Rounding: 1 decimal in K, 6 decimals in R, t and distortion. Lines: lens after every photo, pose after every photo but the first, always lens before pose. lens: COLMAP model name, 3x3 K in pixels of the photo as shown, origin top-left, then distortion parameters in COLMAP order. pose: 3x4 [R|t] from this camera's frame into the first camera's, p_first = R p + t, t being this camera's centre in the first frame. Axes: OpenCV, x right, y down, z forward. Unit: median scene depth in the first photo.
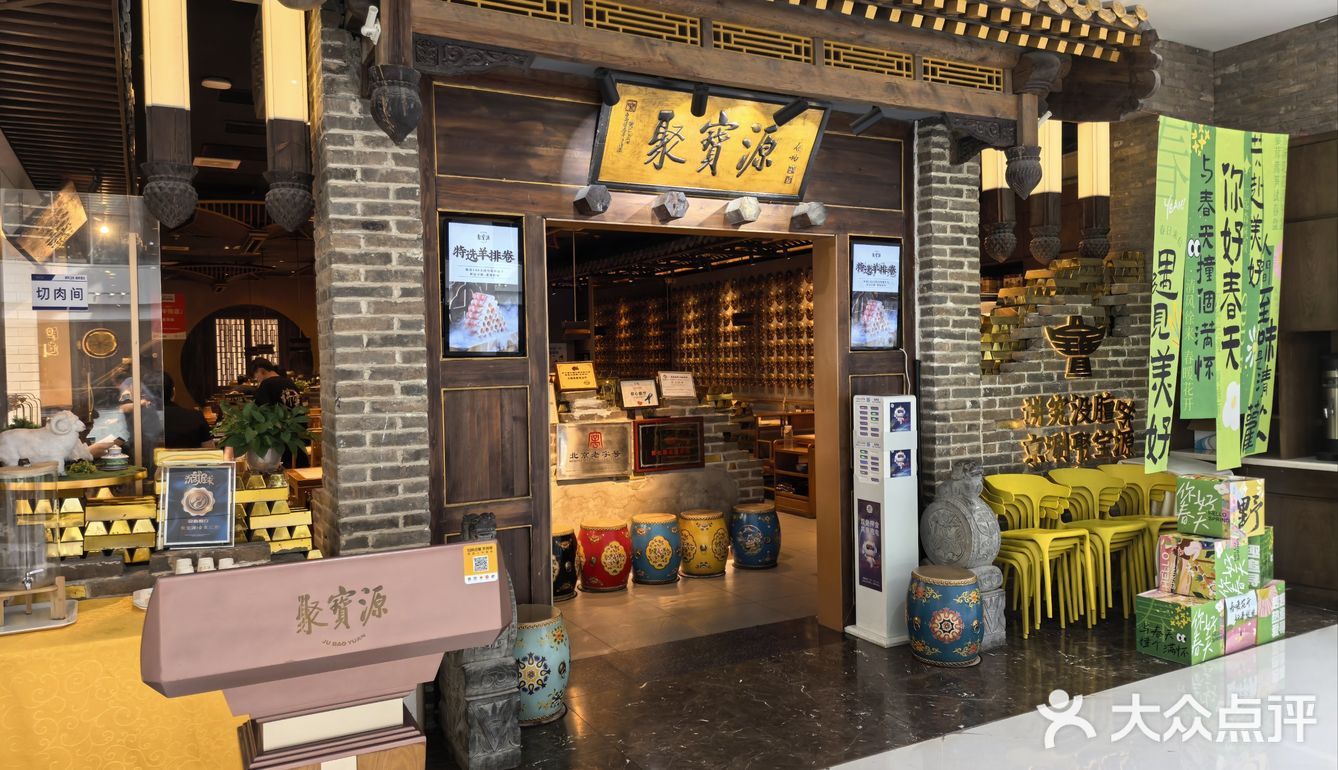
lens RADIAL K [[950.7, 0, 670.7], [0, 950.7, 399.8], [0, 0, 1]] dist [0.055222, -0.078357]
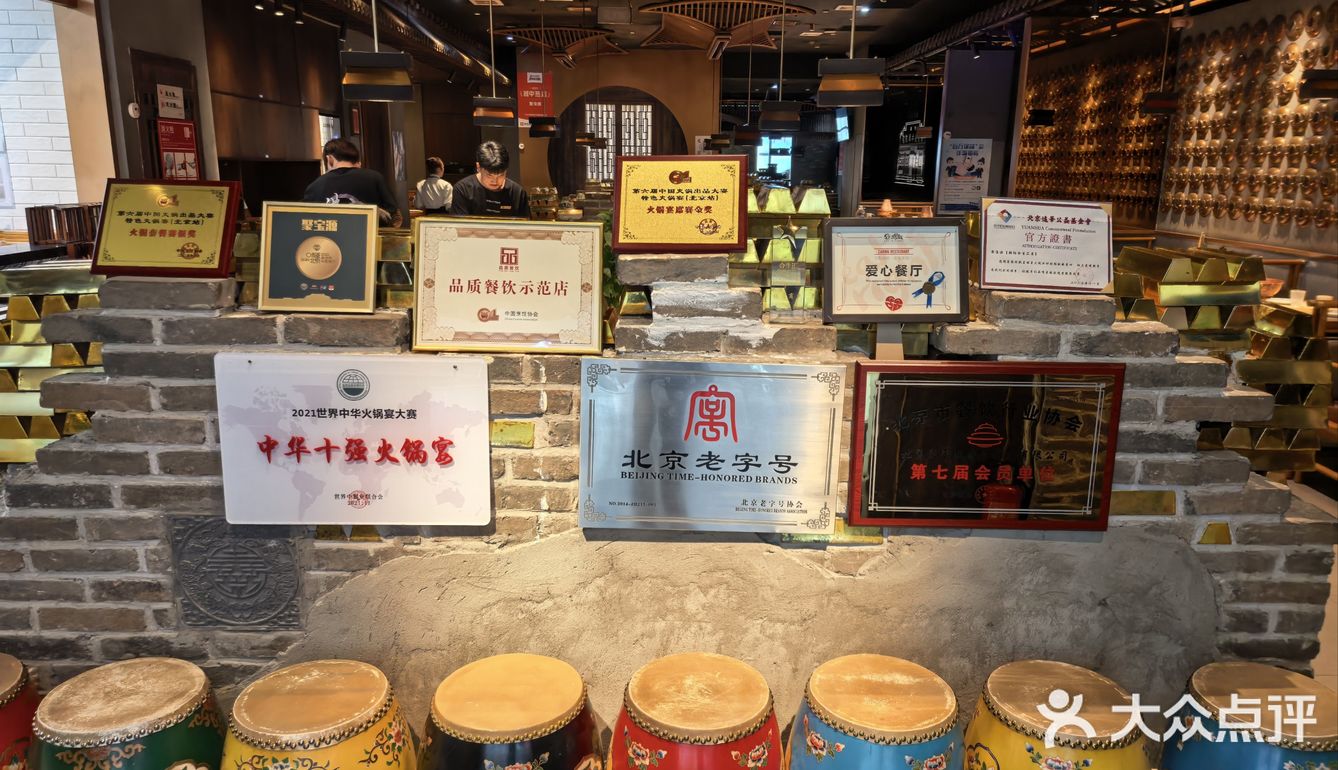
lens RADIAL K [[950.7, 0, 670.7], [0, 950.7, 399.8], [0, 0, 1]] dist [0.055222, -0.078357]
pose [[0.879617, 0.143381, -0.453560, 0.045328], [-0.050737, 0.976332, 0.210243, -0.025535], [0.472970, -0.161921, 0.866072, 0.670248]]
